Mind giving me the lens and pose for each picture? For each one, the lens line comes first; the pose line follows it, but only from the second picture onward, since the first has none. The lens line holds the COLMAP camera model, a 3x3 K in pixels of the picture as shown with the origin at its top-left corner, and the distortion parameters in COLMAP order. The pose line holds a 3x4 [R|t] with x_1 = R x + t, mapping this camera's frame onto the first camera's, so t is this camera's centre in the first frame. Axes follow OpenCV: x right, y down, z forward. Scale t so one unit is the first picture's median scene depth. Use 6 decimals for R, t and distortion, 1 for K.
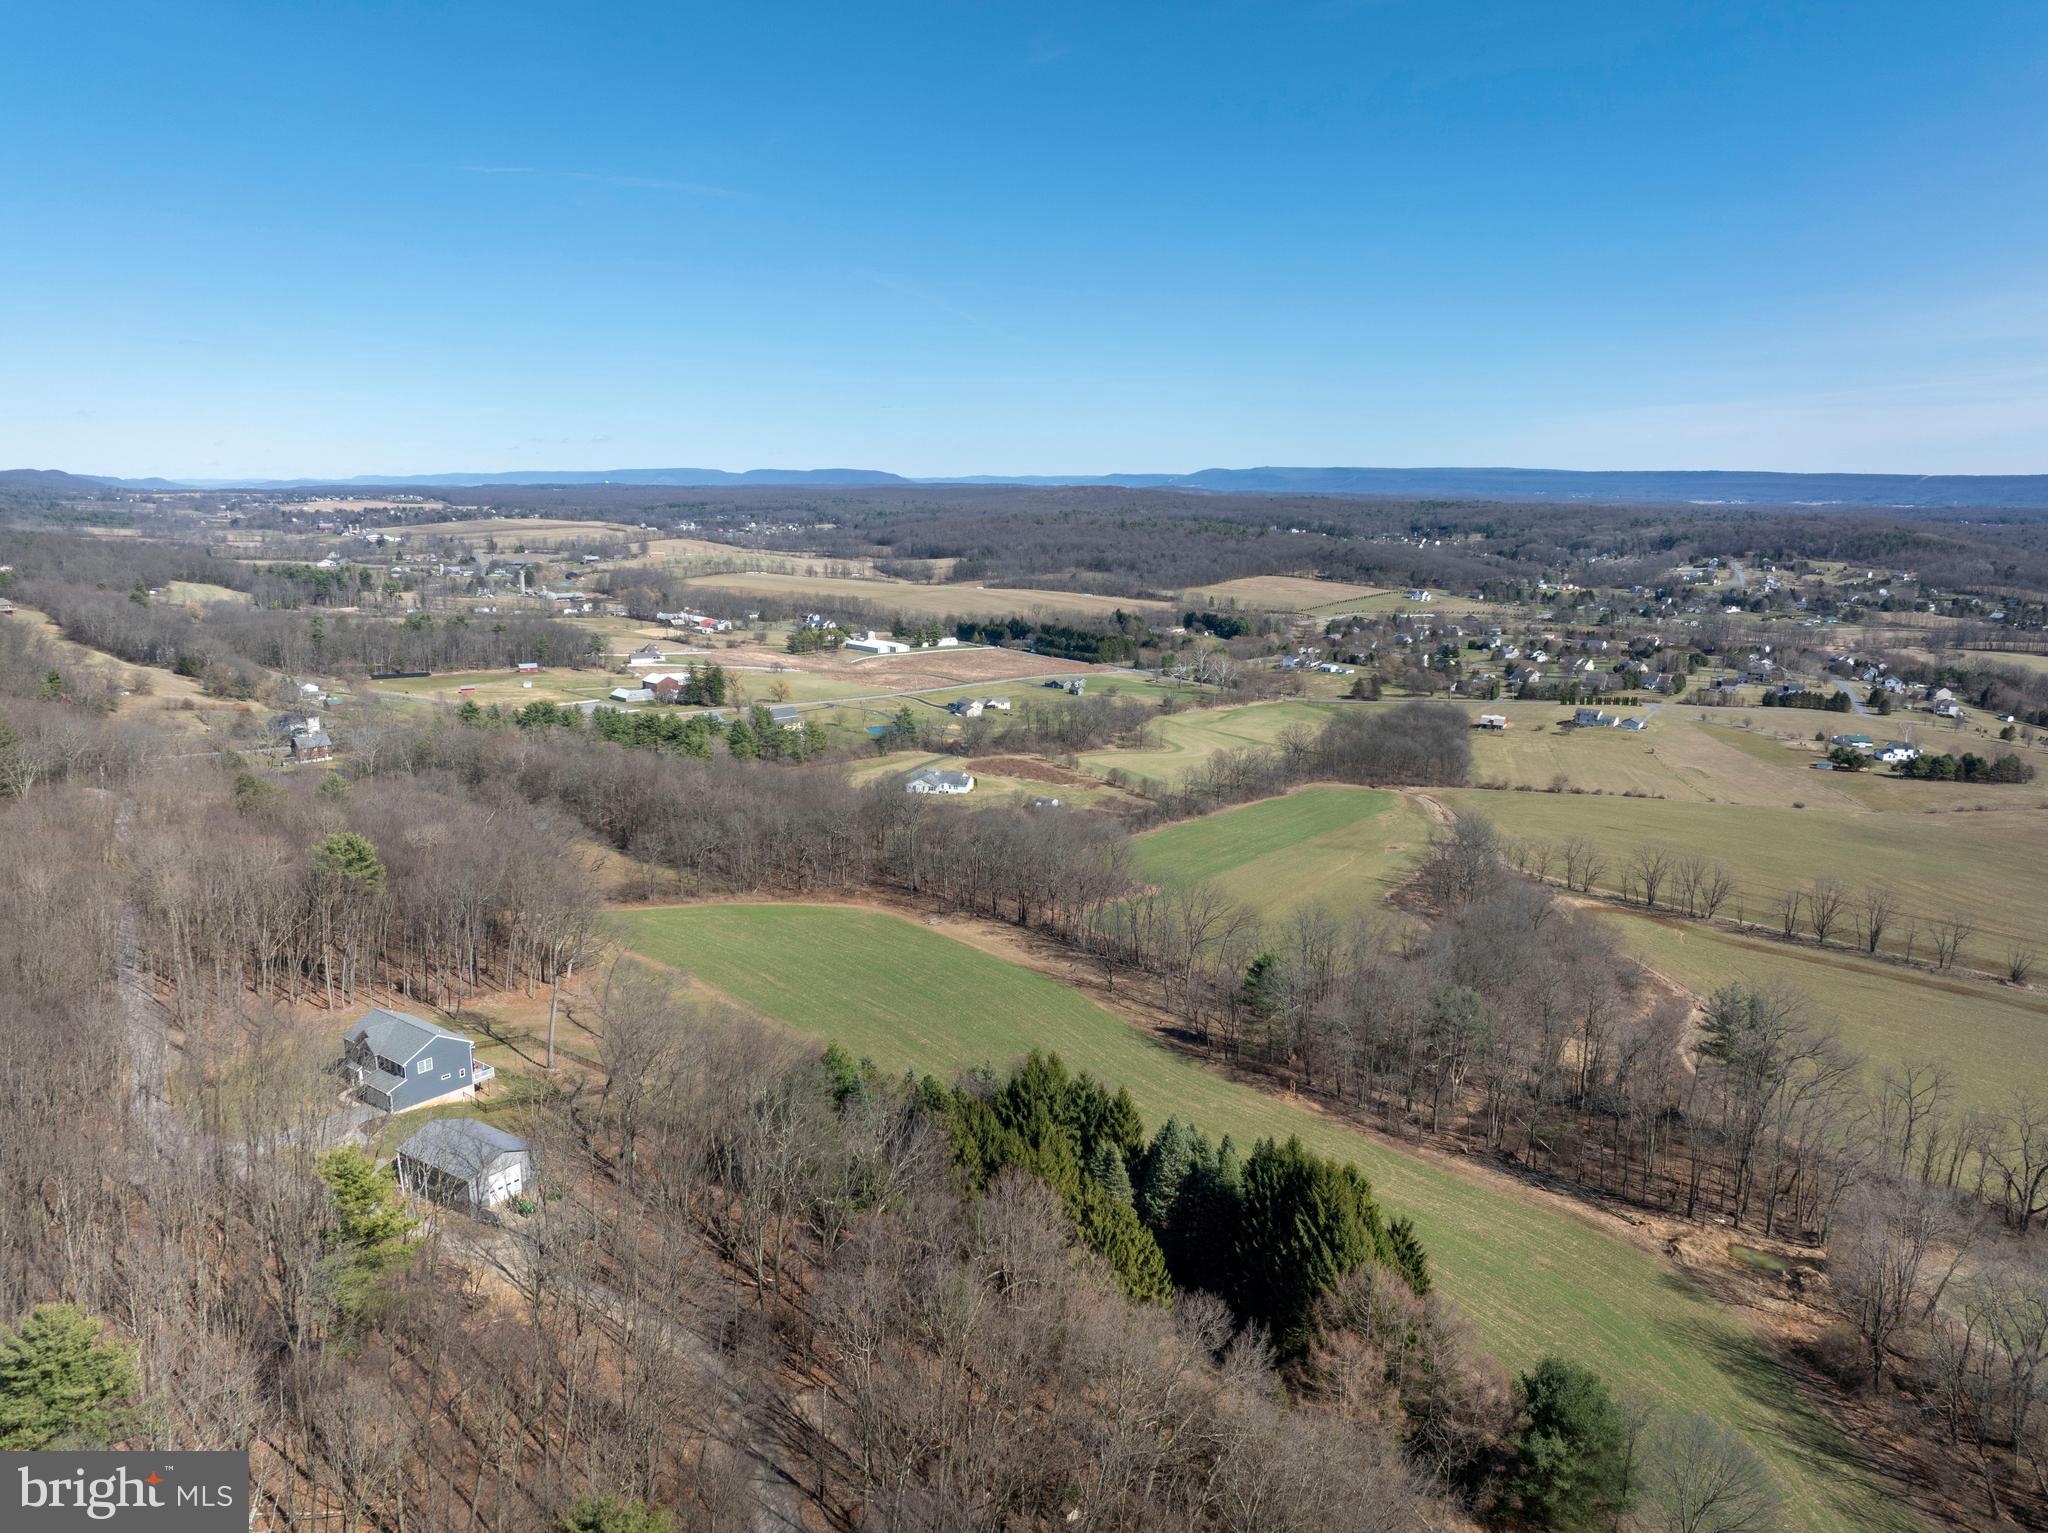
lens RADIAL K [[1443.3, 0, 1021.2], [0, 1443.3, 748.3], [0, 0, 1]] dist [-0.038629, 0.004964]
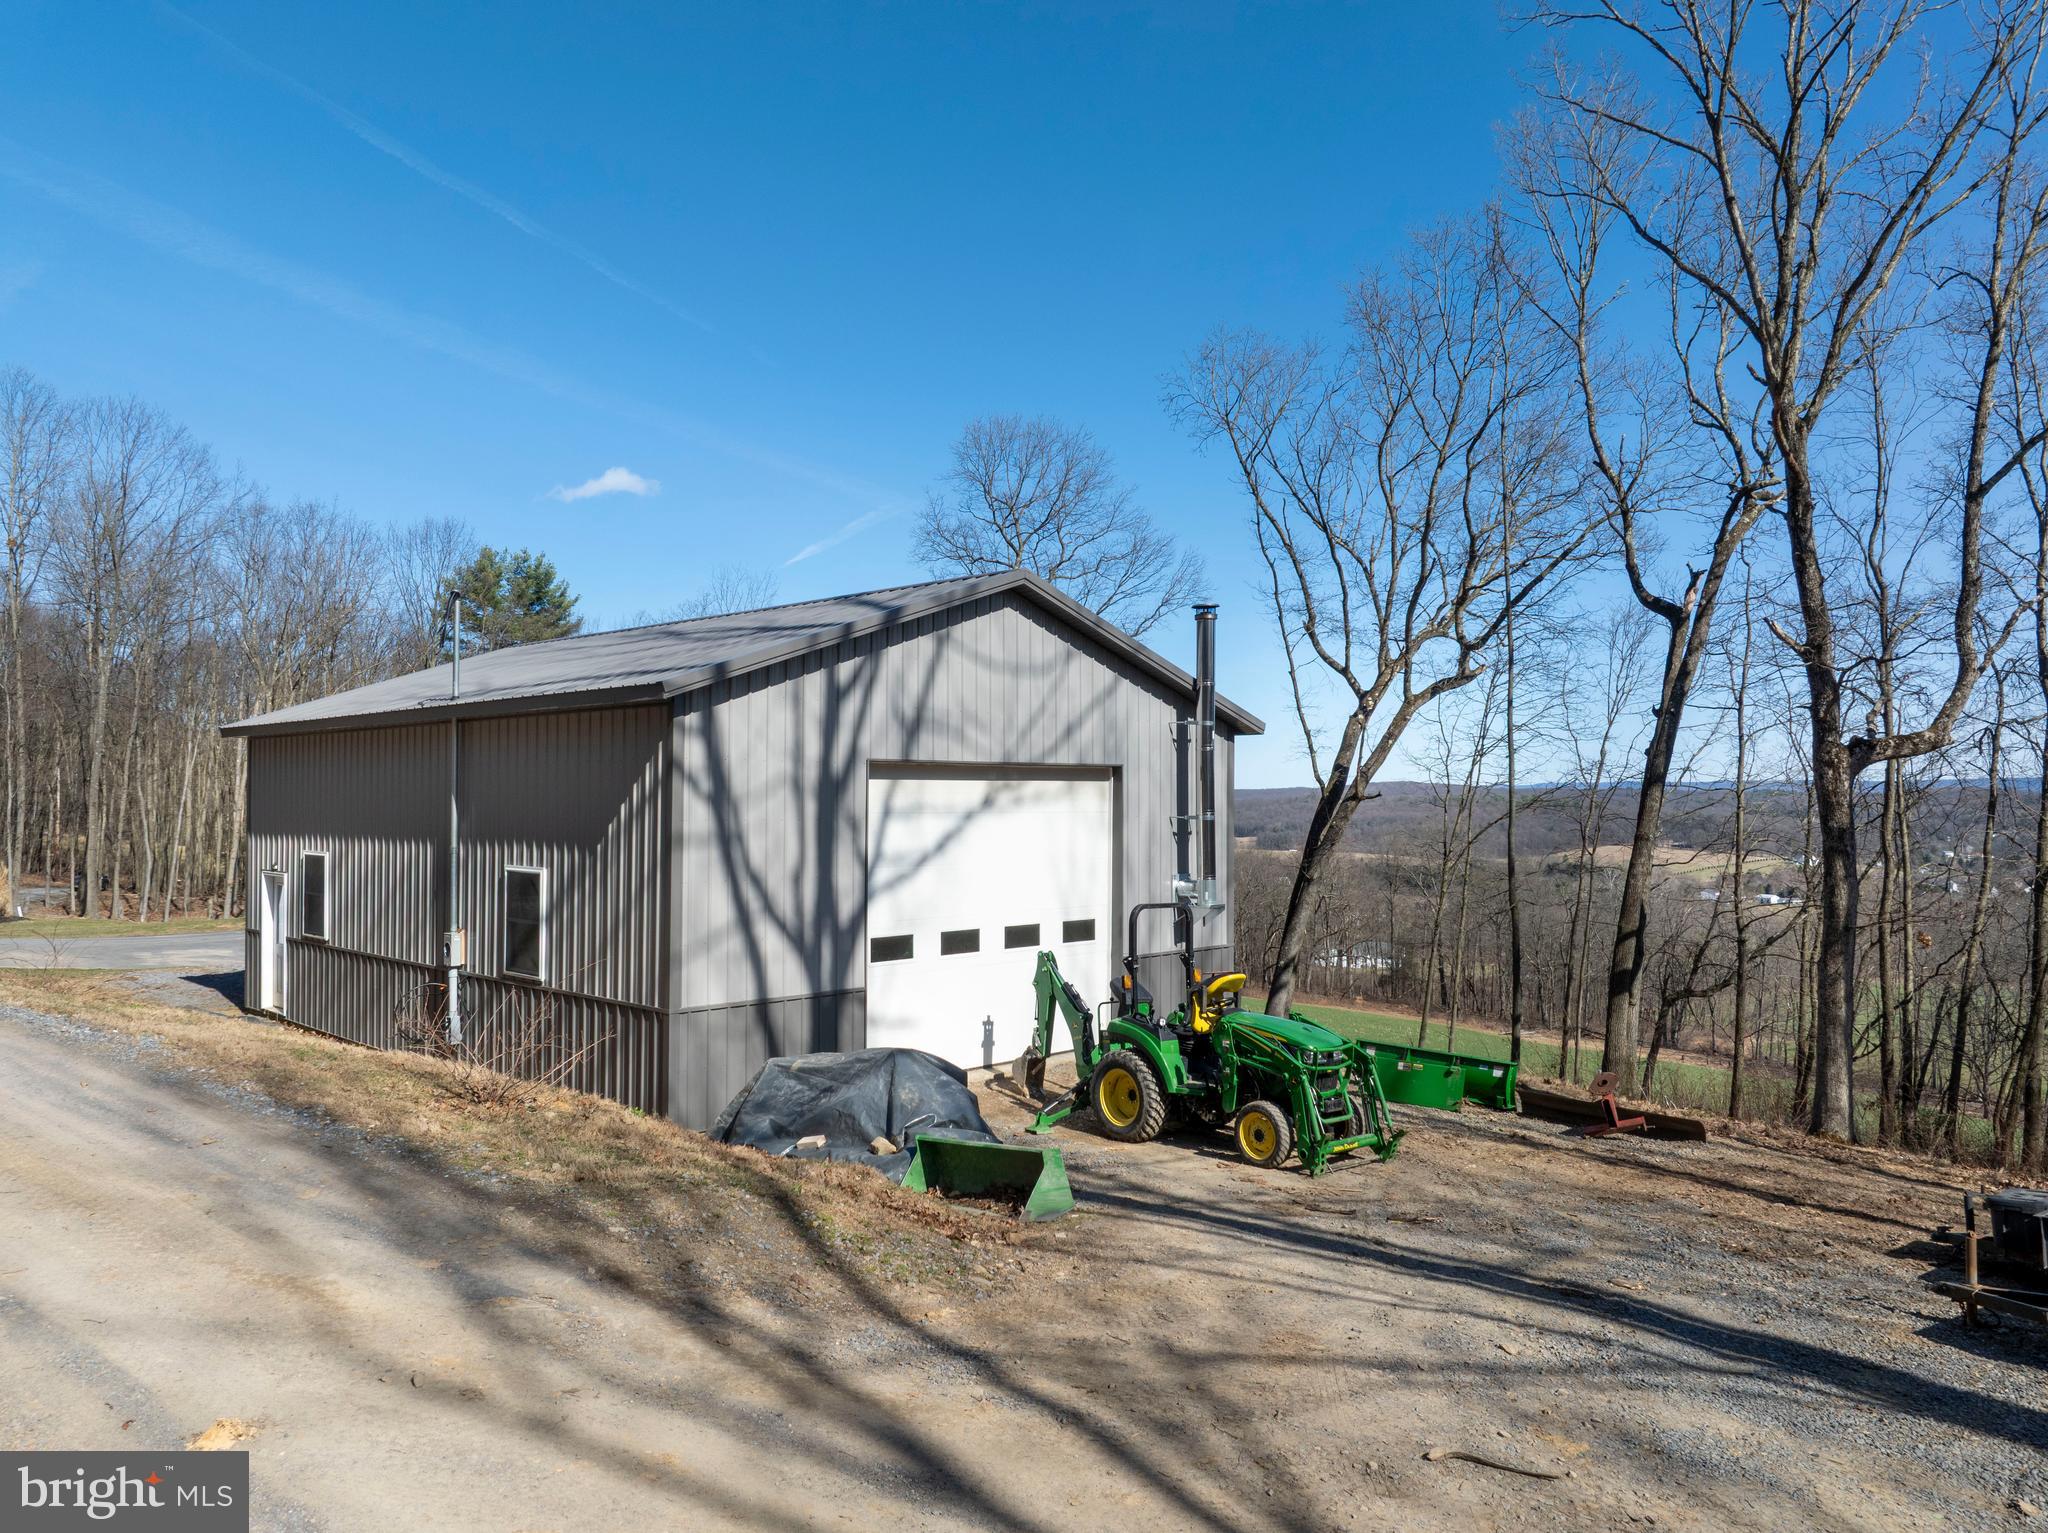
lens RADIAL K [[1443.3, 0, 1025.1], [0, 1443.3, 754.2], [0, 0, 1]] dist [-0.038629, 0.004964]
pose [[0.983471, -0.010129, -0.180784, -0.028789], [-0.029051, 0.976673, -0.212757, 0.026999], [0.178722, 0.214492, 0.960235, 0.076823]]
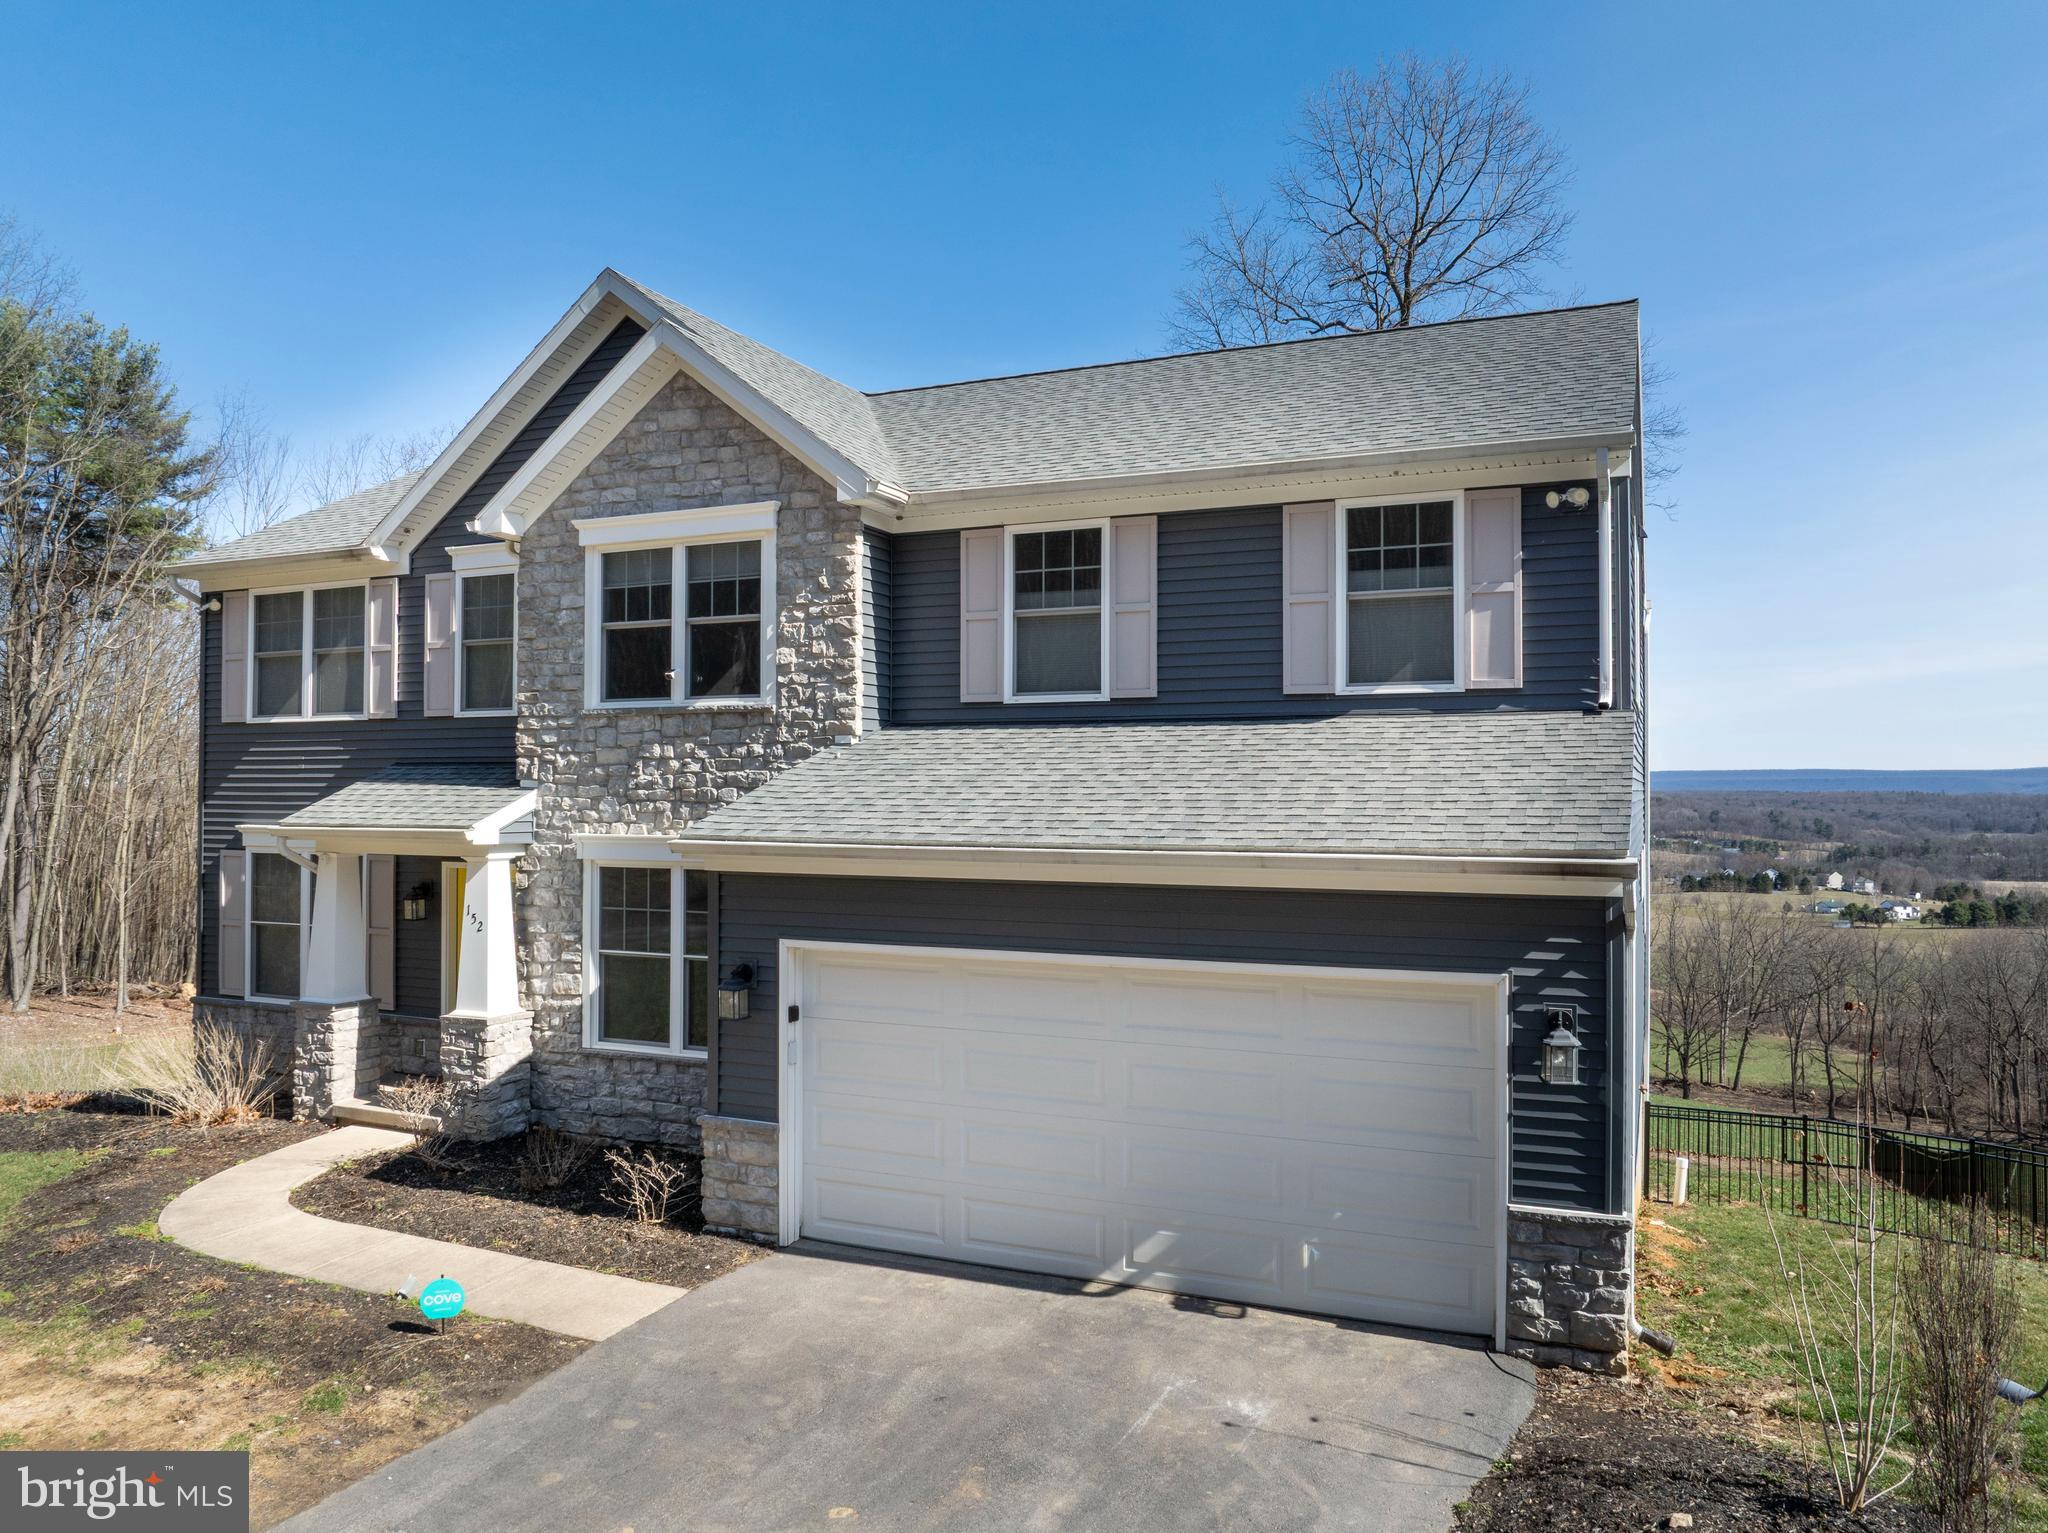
lens RADIAL K [[1443.3, 0, 1028.1], [0, 1443.3, 768.6], [0, 0, 1]] dist [-0.038629, 0.004964]
pose [[0.973050, -0.001100, 0.230593, -0.045811], [0.047313, 0.979666, -0.194978, 0.024031], [-0.225690, 0.200633, 0.953315, 0.094484]]
